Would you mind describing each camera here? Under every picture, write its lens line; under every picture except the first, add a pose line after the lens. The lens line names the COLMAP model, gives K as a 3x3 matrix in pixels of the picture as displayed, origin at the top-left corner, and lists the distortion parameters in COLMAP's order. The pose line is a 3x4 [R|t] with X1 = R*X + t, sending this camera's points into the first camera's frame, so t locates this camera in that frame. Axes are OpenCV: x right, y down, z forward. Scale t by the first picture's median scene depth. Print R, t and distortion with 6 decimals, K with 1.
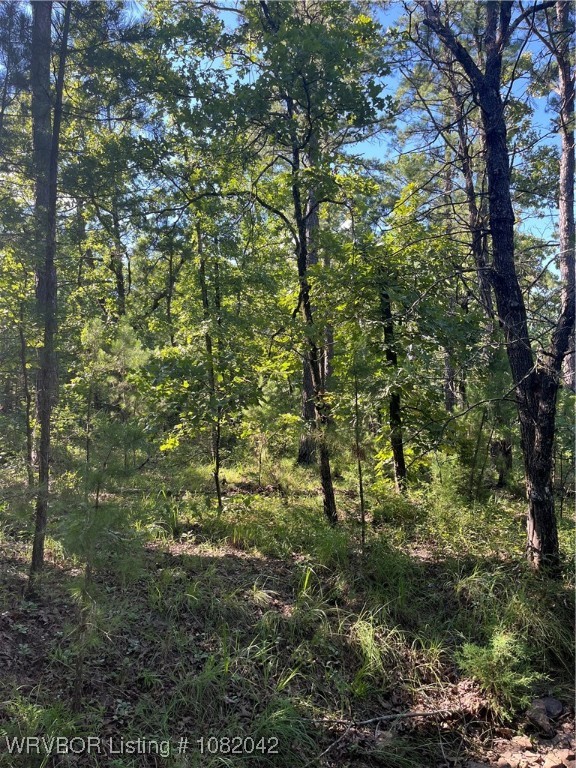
lens RADIAL K [[587.1, 0, 288.0], [0, 587.1, 385.9], [0, 0, 1]] dist [0.065182, -0.102800]
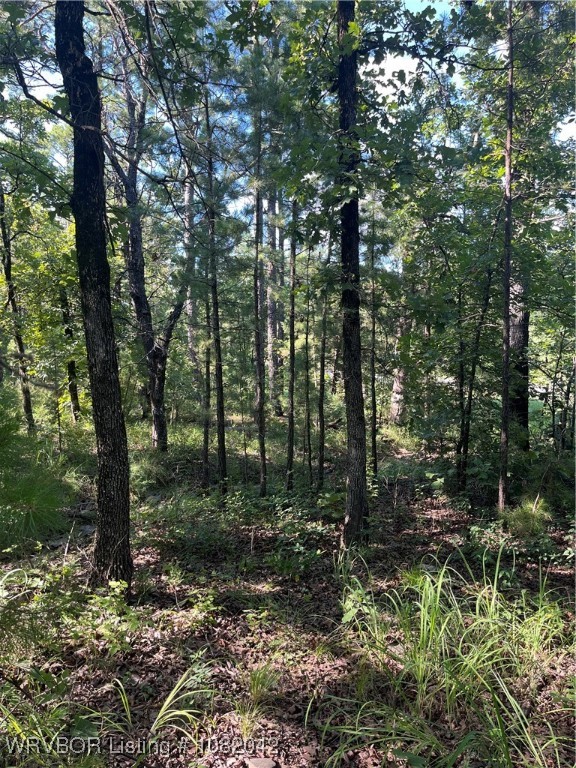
lens RADIAL K [[587.1, 0, 287.8], [0, 587.1, 385.0], [0, 0, 1]] dist [0.065182, -0.102800]
pose [[0.842292, -0.028667, 0.538259, -0.249711], [-0.013358, 0.997168, 0.074011, -0.052346], [-0.538857, -0.069530, 0.839523, -0.835236]]
